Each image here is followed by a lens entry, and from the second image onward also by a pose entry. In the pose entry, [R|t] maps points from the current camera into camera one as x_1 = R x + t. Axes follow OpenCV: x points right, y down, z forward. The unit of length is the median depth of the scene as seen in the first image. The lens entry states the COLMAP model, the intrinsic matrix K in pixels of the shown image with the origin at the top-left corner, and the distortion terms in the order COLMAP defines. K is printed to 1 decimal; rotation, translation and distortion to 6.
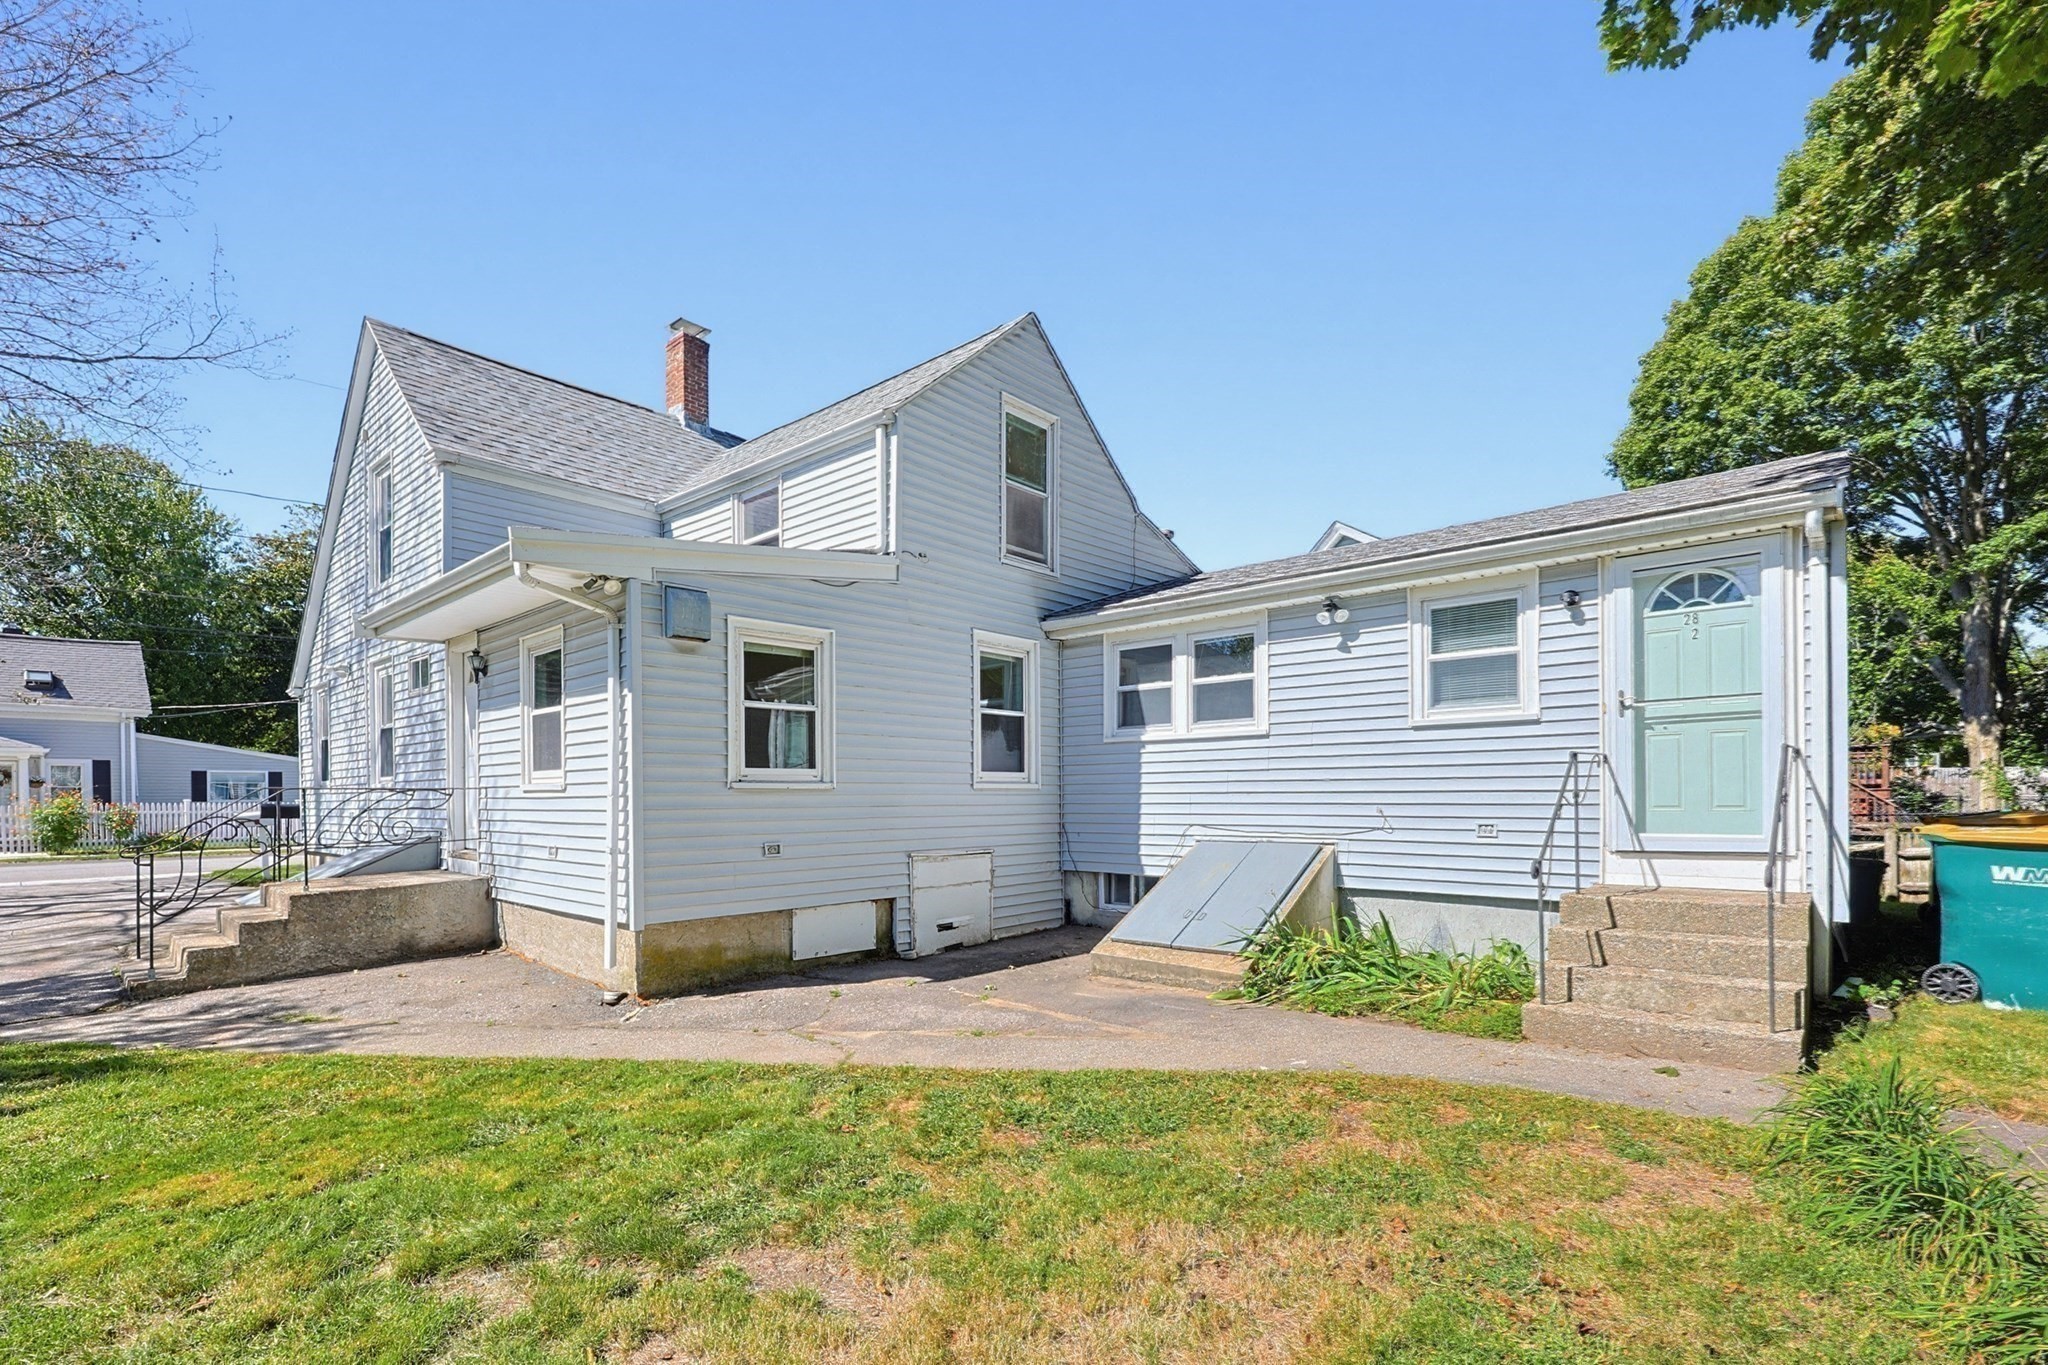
lens RADIAL K [[876.3, 0, 1031.5], [0, 876.3, 693.5], [0, 0, 1]] dist [-0.000238, 0.000102]
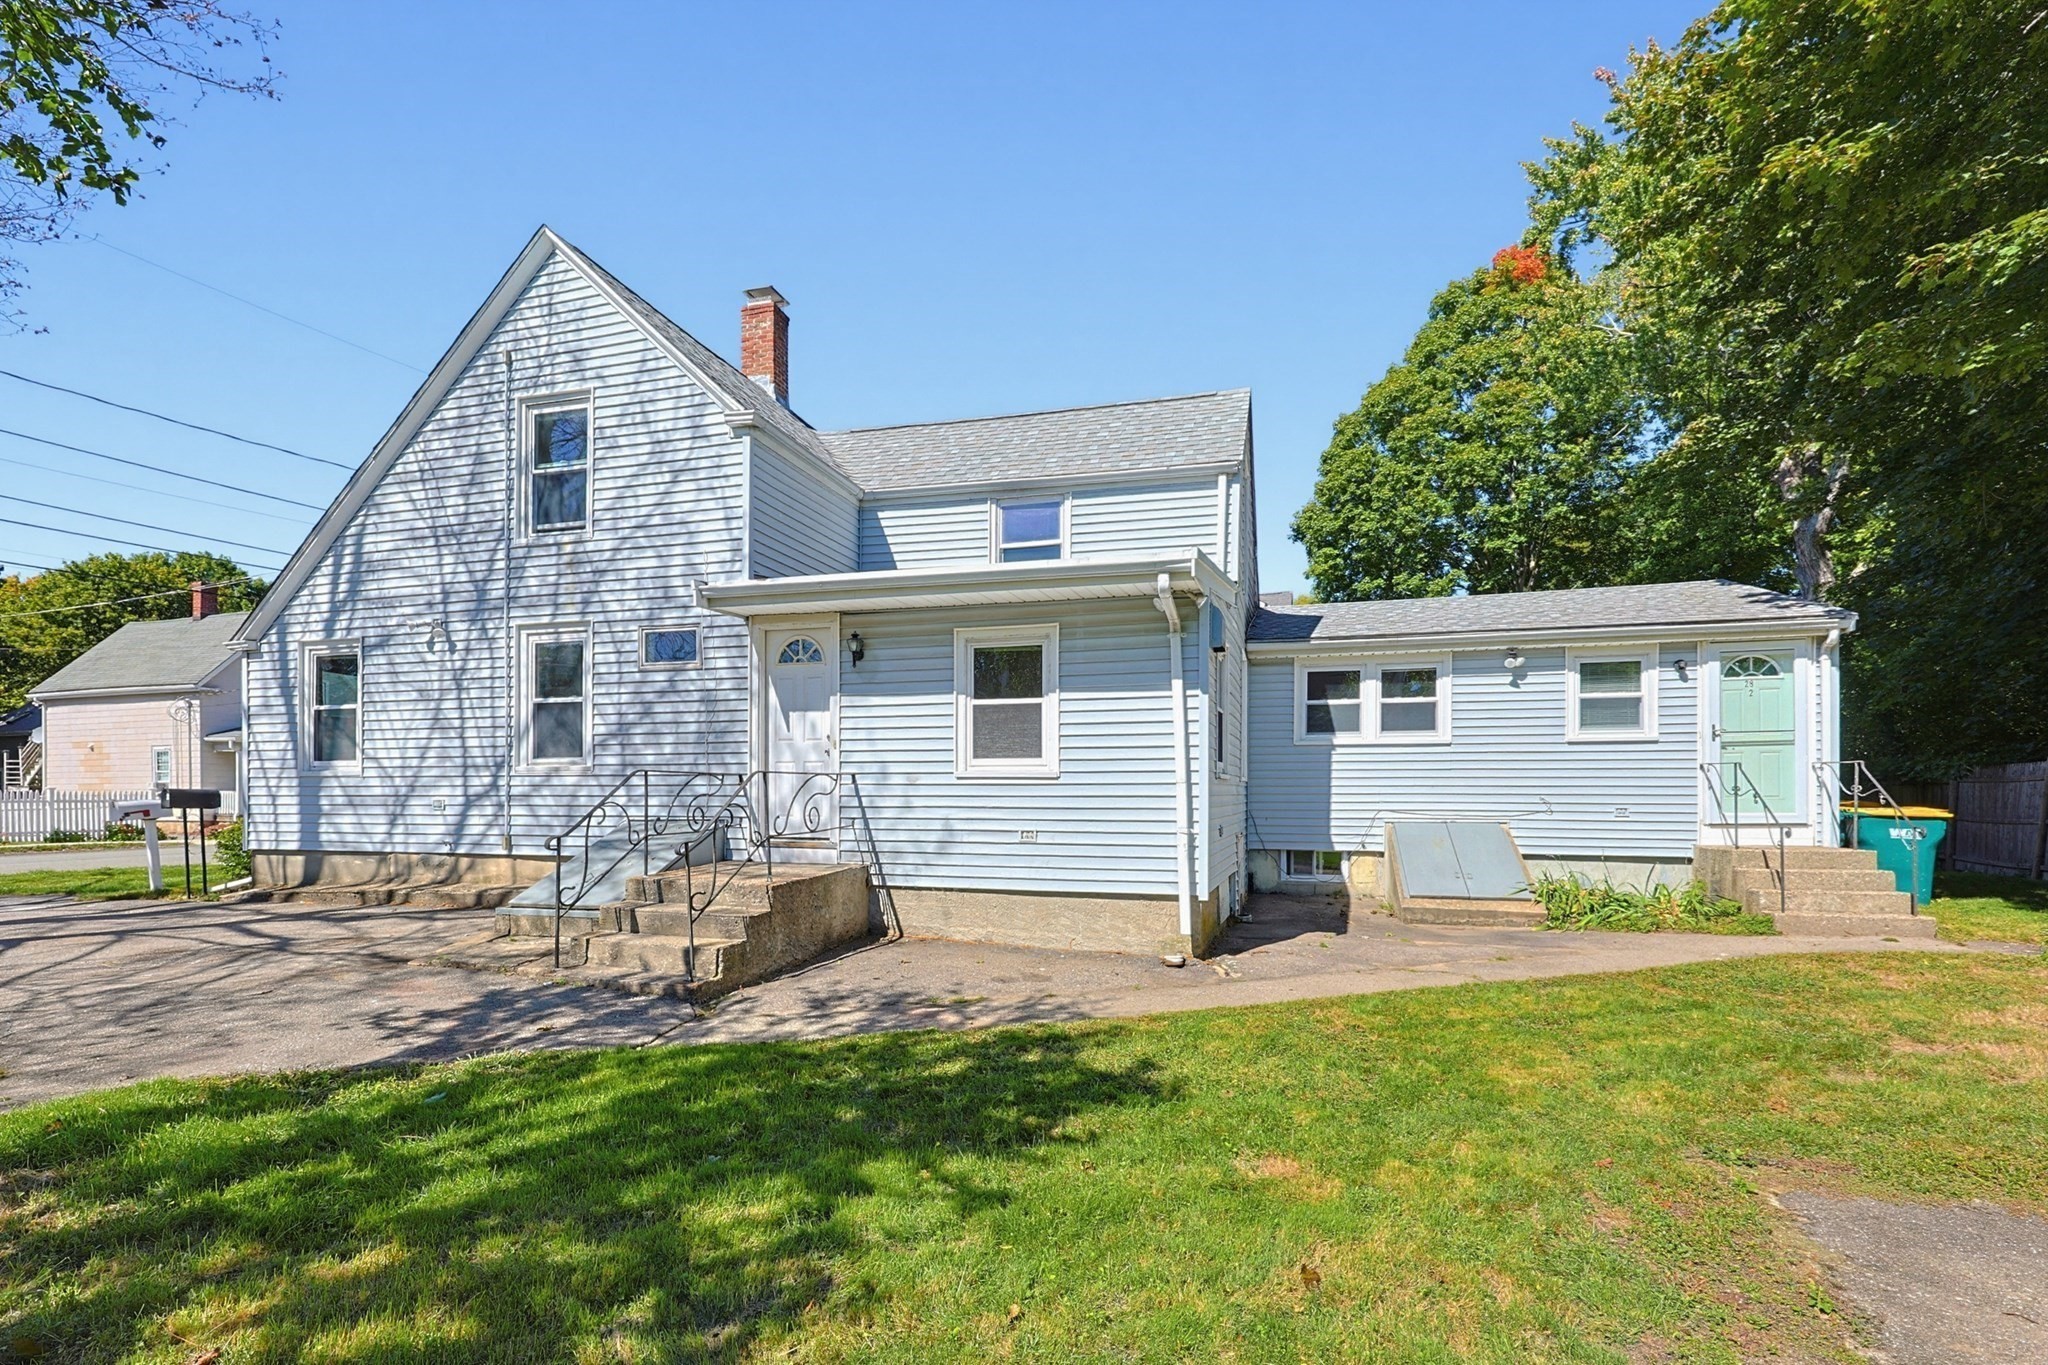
lens RADIAL K [[860.8, 0, 1024.0], [0, 860.8, 682.5], [0, 0, 1]] dist [0.000881, 0.000351]
pose [[0.913957, 0.057244, 0.401753, -0.926003], [-0.053947, 0.998353, -0.019525, 0.014972], [-0.402208, -0.003829, 0.915540, 0.045122]]
